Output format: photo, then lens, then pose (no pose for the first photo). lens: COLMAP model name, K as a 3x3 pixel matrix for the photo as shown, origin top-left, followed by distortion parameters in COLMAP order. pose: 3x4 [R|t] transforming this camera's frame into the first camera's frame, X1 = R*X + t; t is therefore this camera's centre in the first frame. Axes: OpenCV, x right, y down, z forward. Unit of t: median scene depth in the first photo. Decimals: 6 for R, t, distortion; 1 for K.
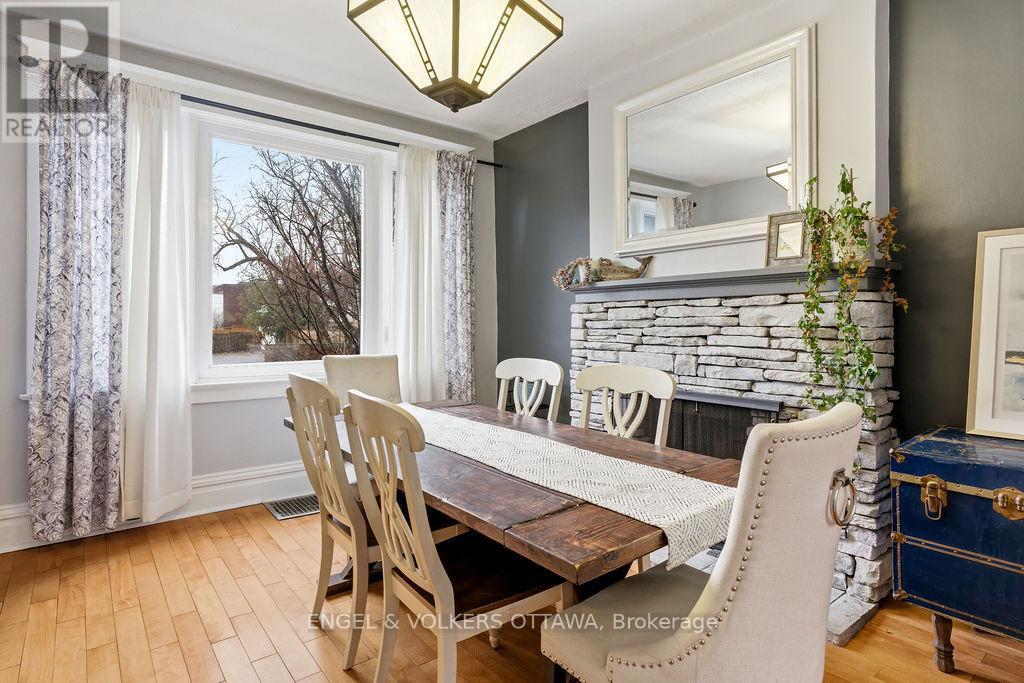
lens RADIAL K [[552.5, 0, 510.3], [0, 552.5, 321.5], [0, 0, 1]] dist [0.001369, 0.000800]
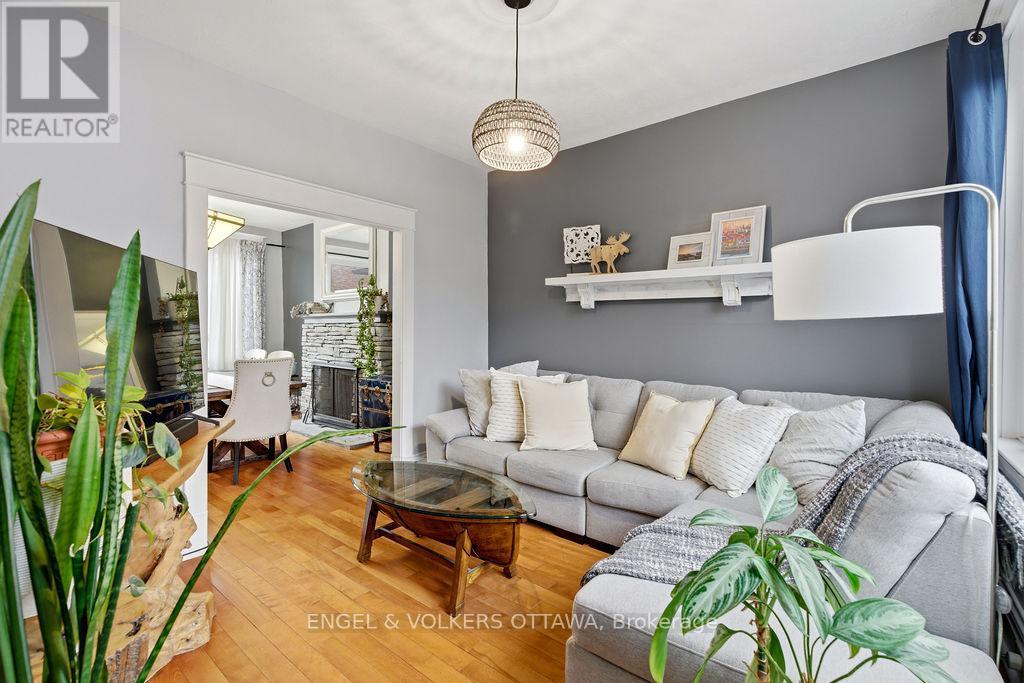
lens RADIAL K [[465.4, 0, 511.3], [0, 465.4, 337.2], [0, 0, 1]] dist [-0.007510, 0.006858]
pose [[0.977813, 0.008119, 0.209324, 0.571864], [-0.010821, 0.999872, 0.011770, -0.013358], [-0.209201, -0.013774, 0.977776, -0.947425]]
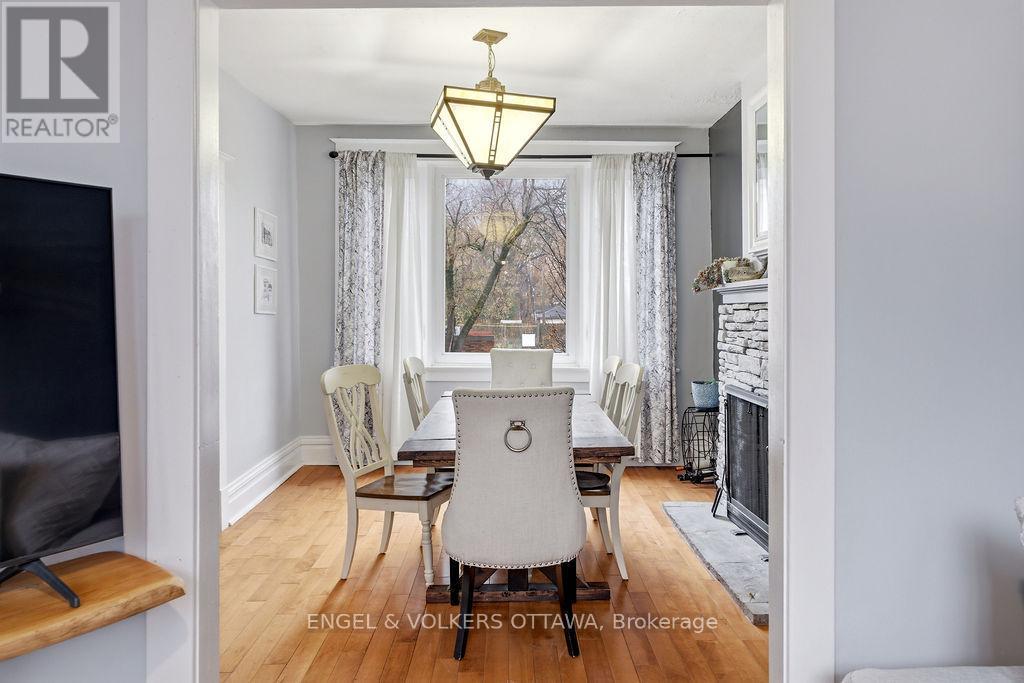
lens RADIAL K [[746.5, 0, 512.7], [0, 746.5, 311.2], [0, 0, 1]] dist [-0.001902, 0.000520]
pose [[0.788037, 0.002781, -0.615621, 0.723460], [-0.000137, 0.999991, 0.004342, -0.029201], [0.615627, -0.003337, 0.788030, -0.309020]]
